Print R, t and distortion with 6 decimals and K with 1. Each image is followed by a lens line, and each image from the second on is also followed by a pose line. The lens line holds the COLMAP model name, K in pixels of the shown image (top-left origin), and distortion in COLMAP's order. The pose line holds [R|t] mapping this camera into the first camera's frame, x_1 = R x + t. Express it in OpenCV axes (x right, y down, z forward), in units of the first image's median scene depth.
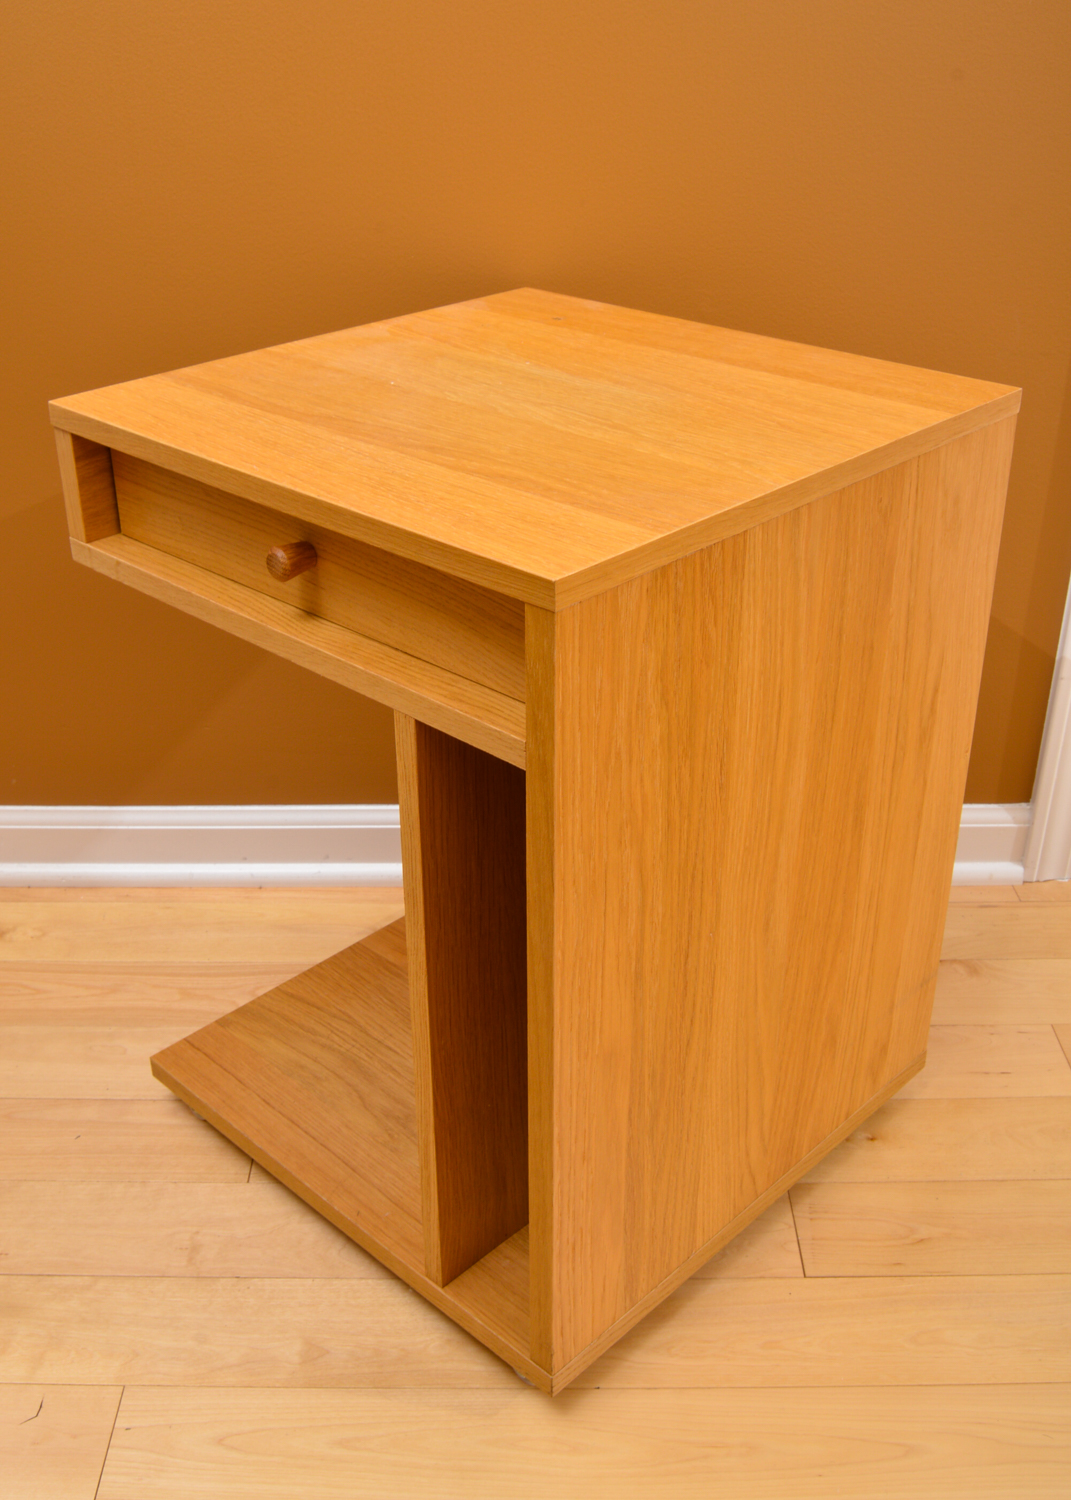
lens RADIAL K [[1599.0, 0, 516.7], [0, 1599.0, 731.8], [0, 0, 1]] dist [-0.062419, 0.000000]
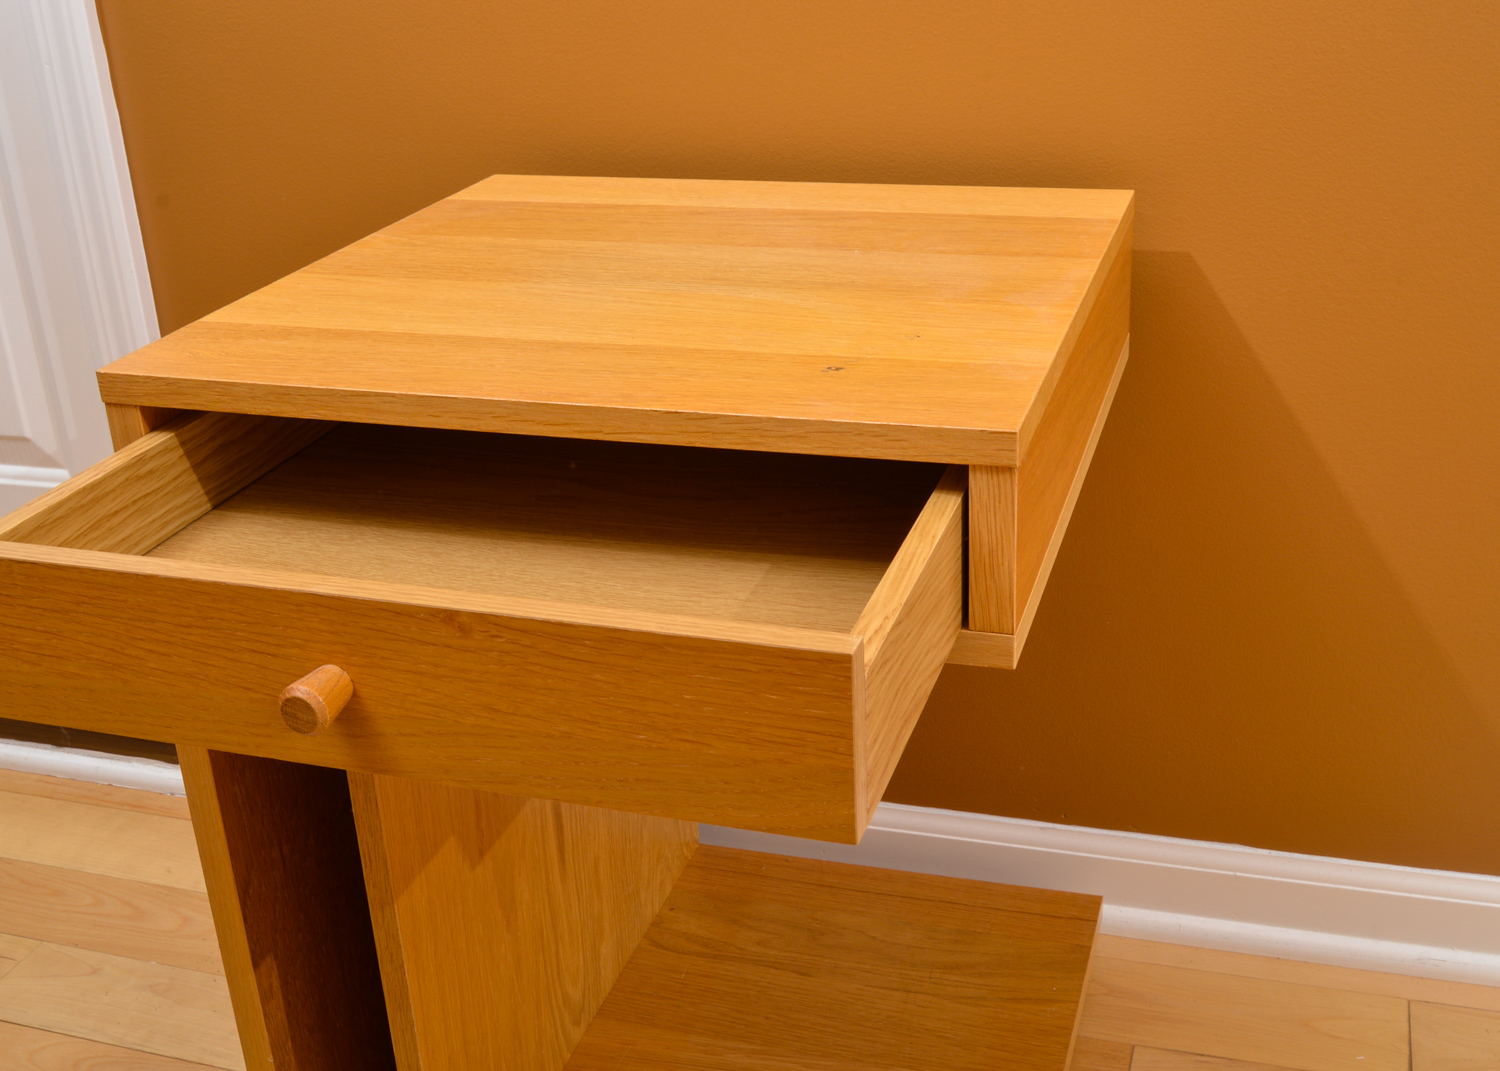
lens RADIAL K [[1740.6, 0, 755.5], [0, 1740.6, 522.8], [0, 0, 1]] dist [-0.065565, 0.000000]
pose [[0.952275, 0.076017, -0.295624, 0.227099], [-0.099664, 0.992847, -0.065739, -0.041384], [0.288512, 0.092065, 0.953040, 0.162532]]
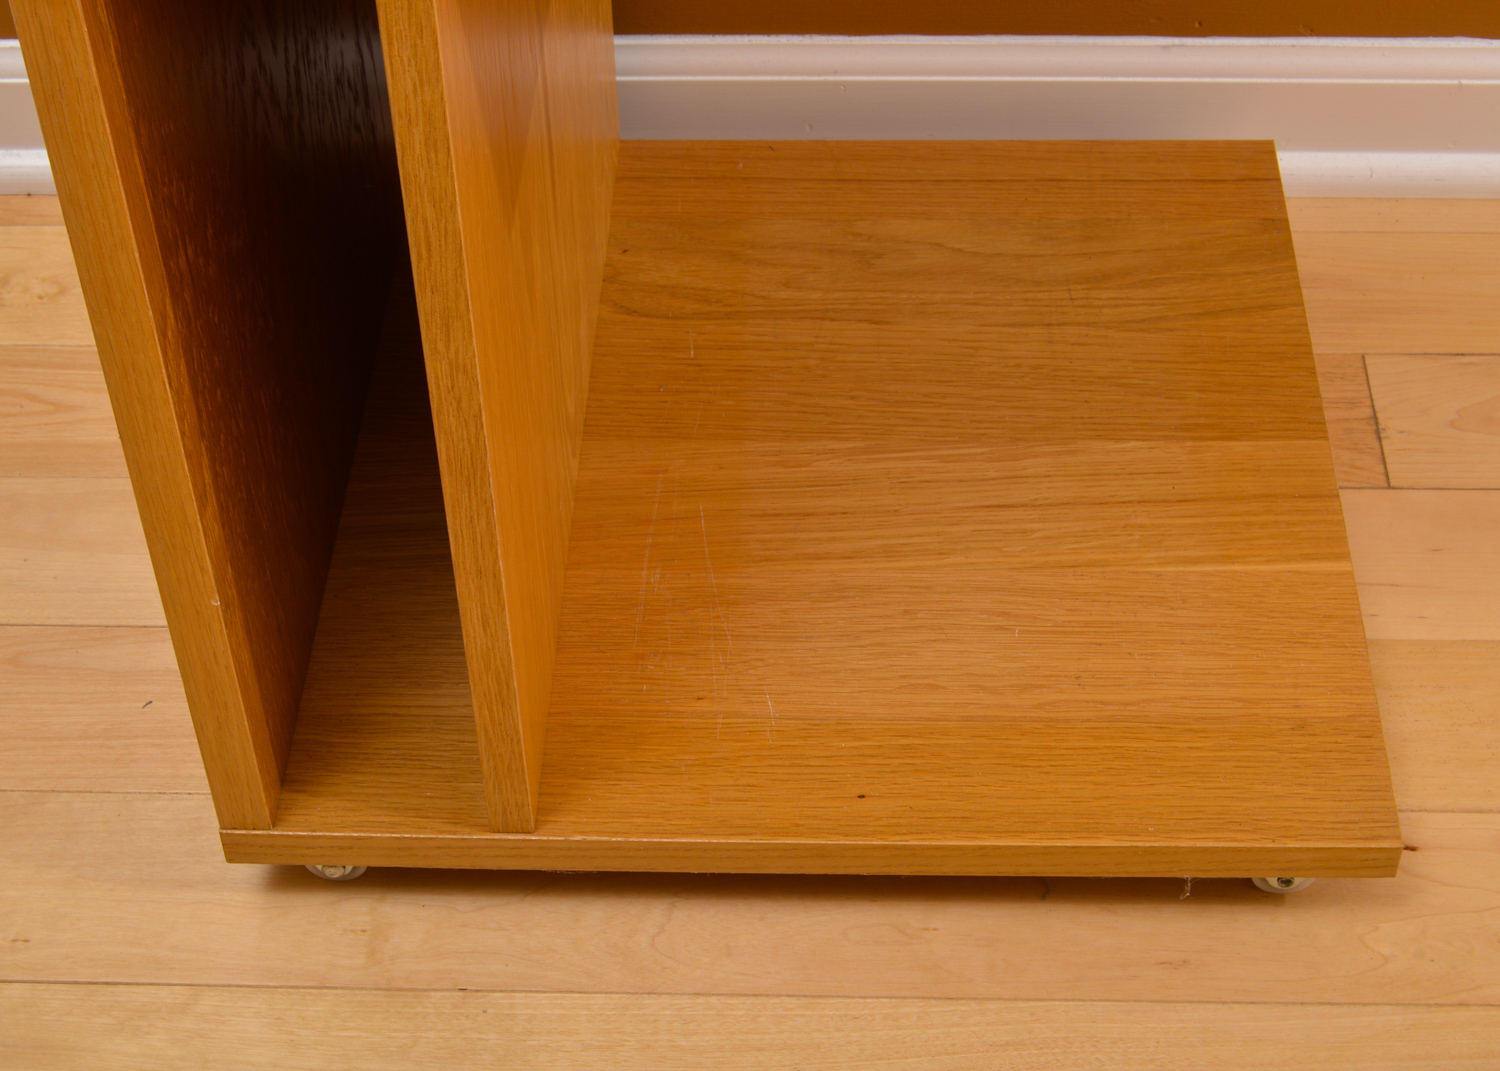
lens RADIAL K [[2589.5, 0, 751.6], [0, 2589.5, 570.7], [0, 0, 1]] dist [-0.044314, 0.000000]
pose [[0.999293, 0.009250, -0.036433, -0.048543], [0.001512, 0.958570, 0.284855, -0.034297], [0.037558, -0.284708, 0.957878, 0.211327]]
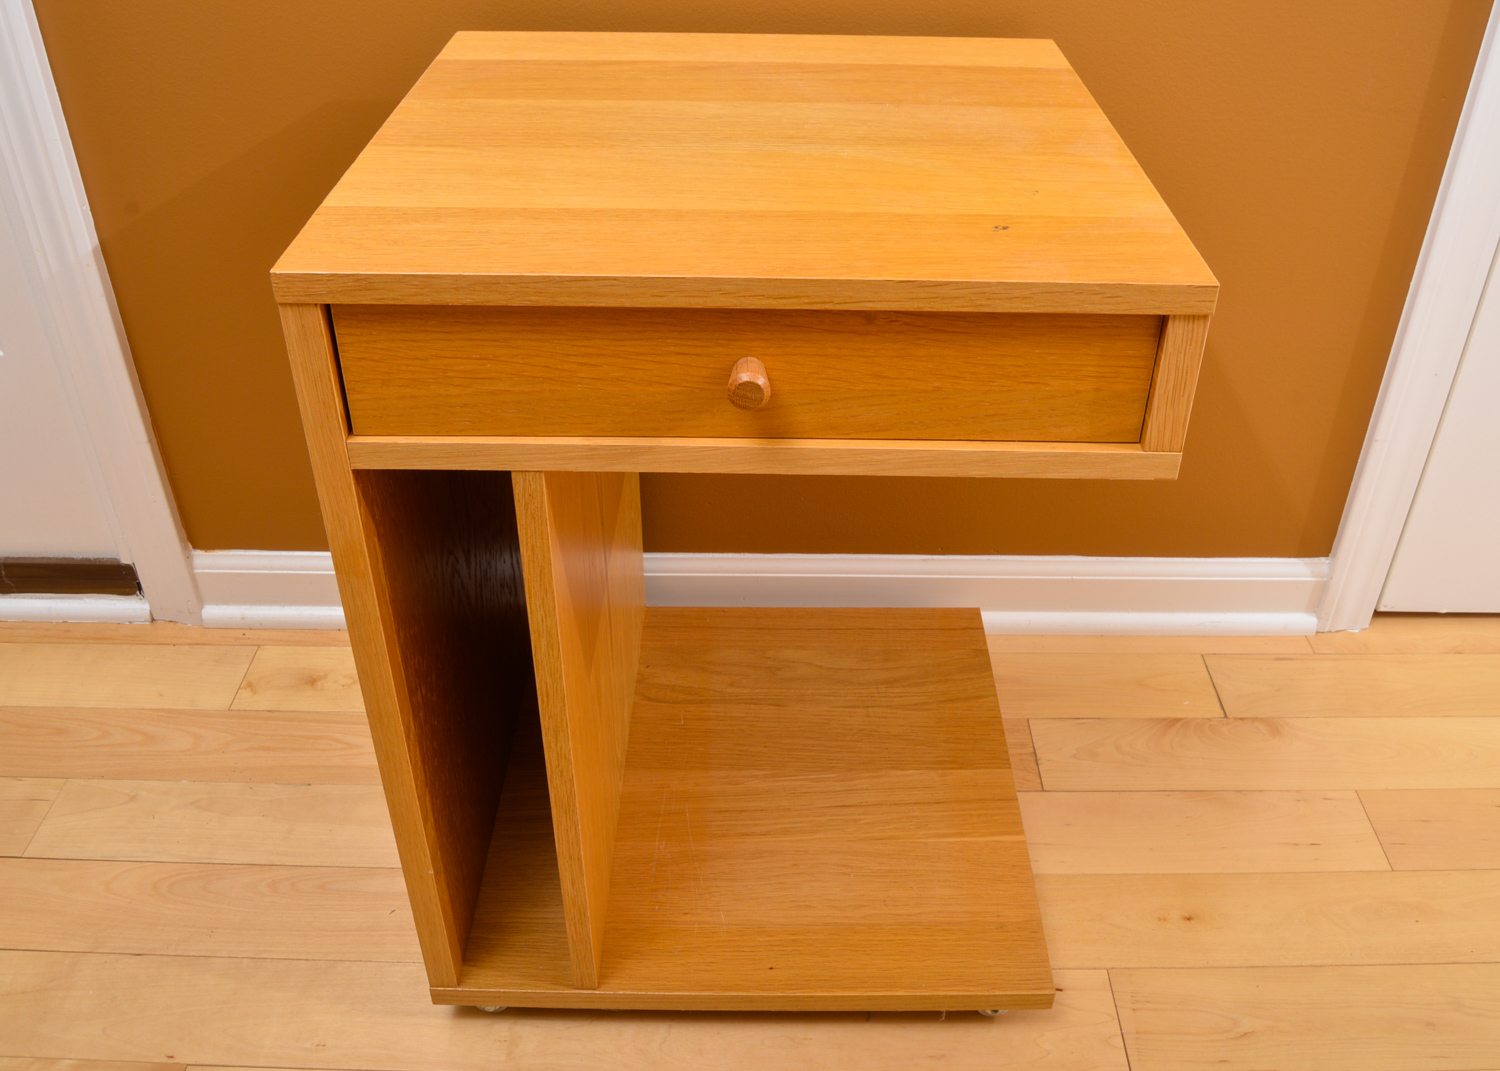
lens RADIAL K [[1350.7, 0, 767.1], [0, 1350.7, 555.6], [0, 0, 1]] dist [-0.099207, 0.036760]
pose [[0.999961, 0.007916, 0.003819, -0.050508], [-0.008333, 0.992043, 0.125621, -0.079024], [-0.002794, -0.125648, 0.992071, 0.213627]]
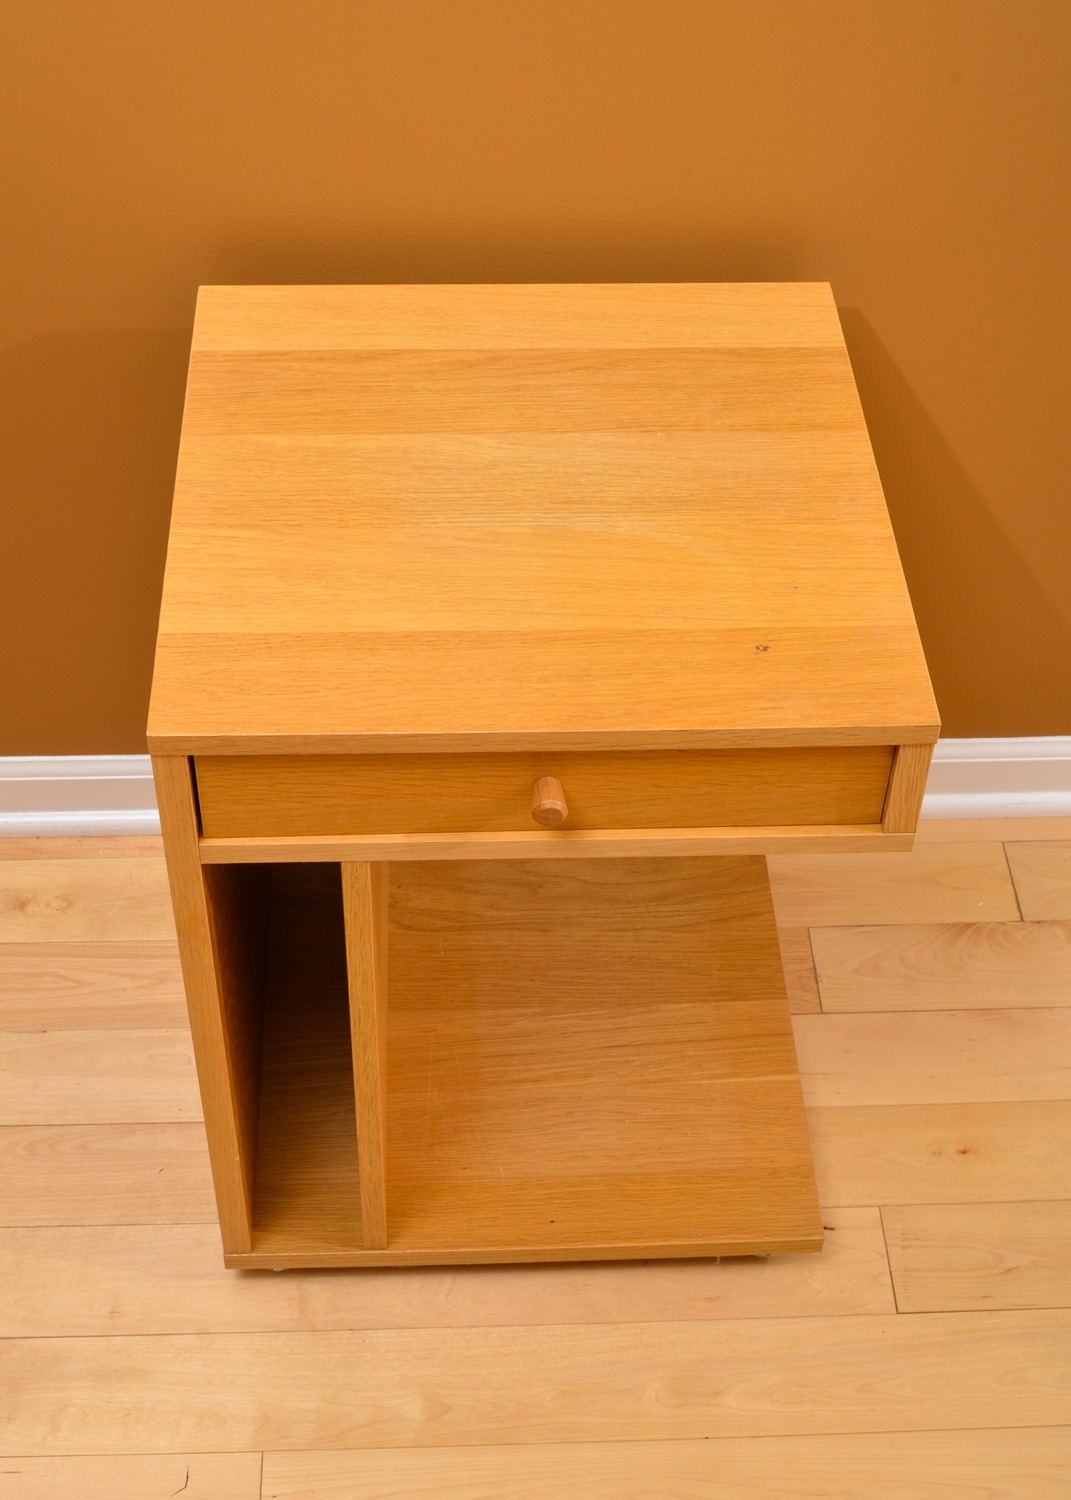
lens RADIAL K [[2238.0, 0, 530.1], [0, 2238.0, 750.5], [0, 0, 1]] dist [-0.045369, 0.000000]
pose [[0.998821, -0.018796, 0.044760, -0.114677], [0.004706, 0.955147, 0.296094, -0.431569], [-0.048318, -0.295534, 0.954110, -0.269753]]
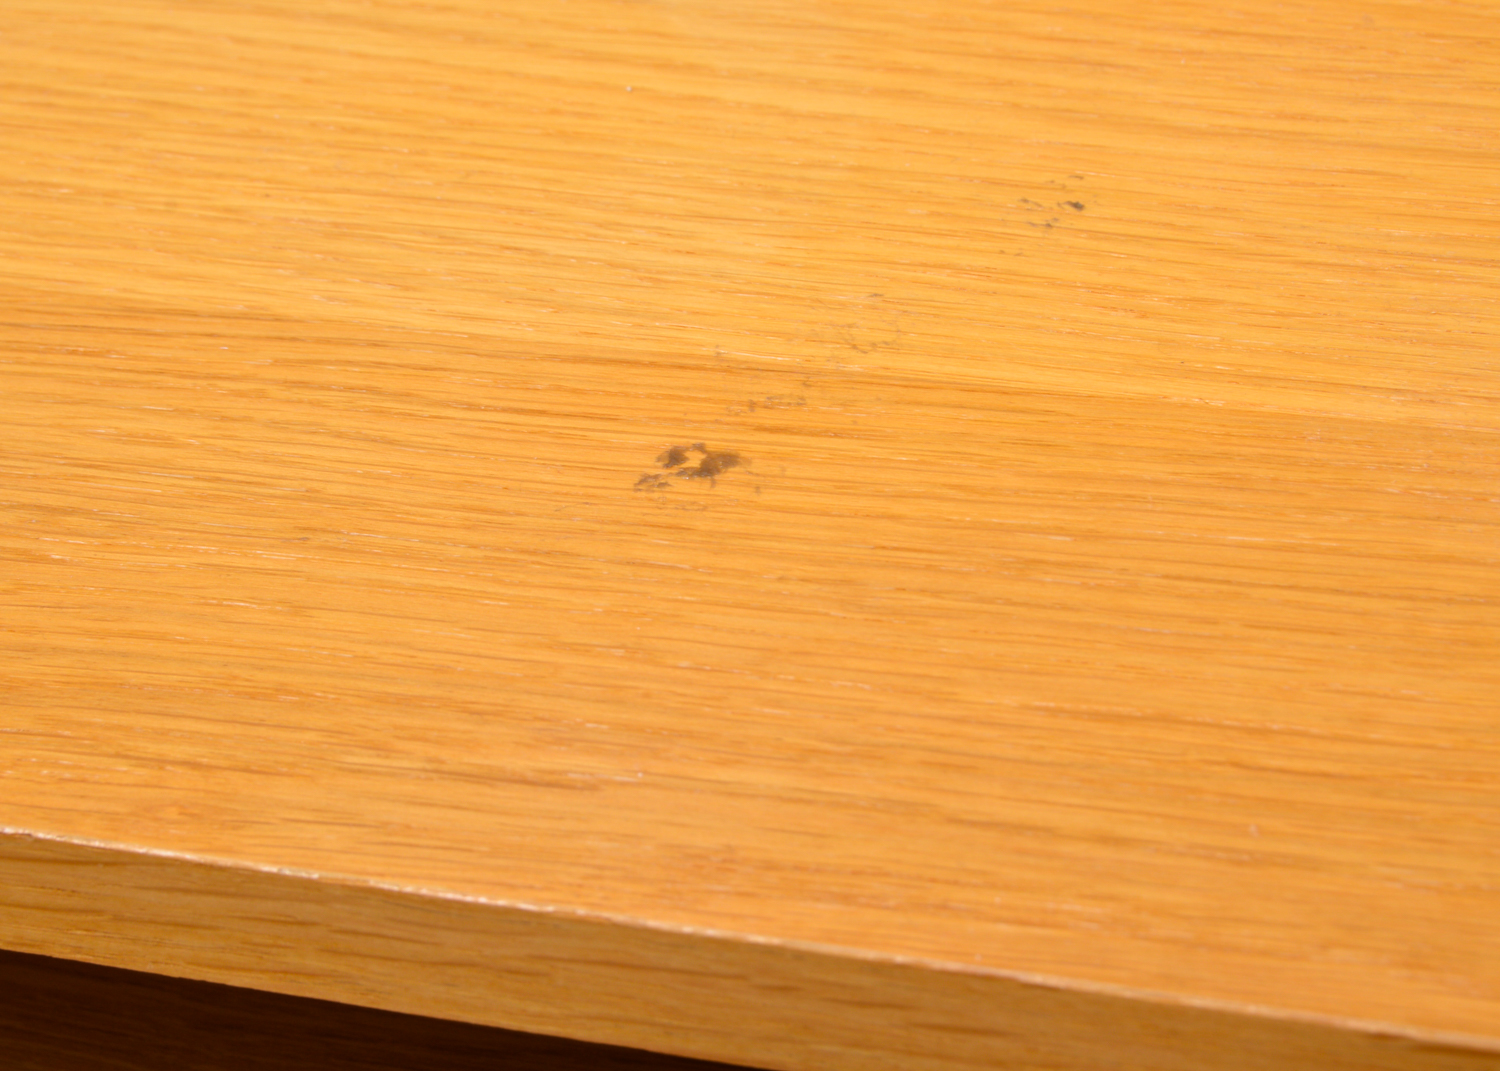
lens RADIAL K [[3708.6, 0, 746.9], [0, 3708.6, 533.0], [0, 0, 1]] dist [-0.028747, 0.000000]
pose [[0.950657, 0.104031, -0.292283, 0.150801], [-0.056161, 0.984245, 0.167656, -0.196100], [0.305120, -0.142969, 0.941521, 0.507202]]
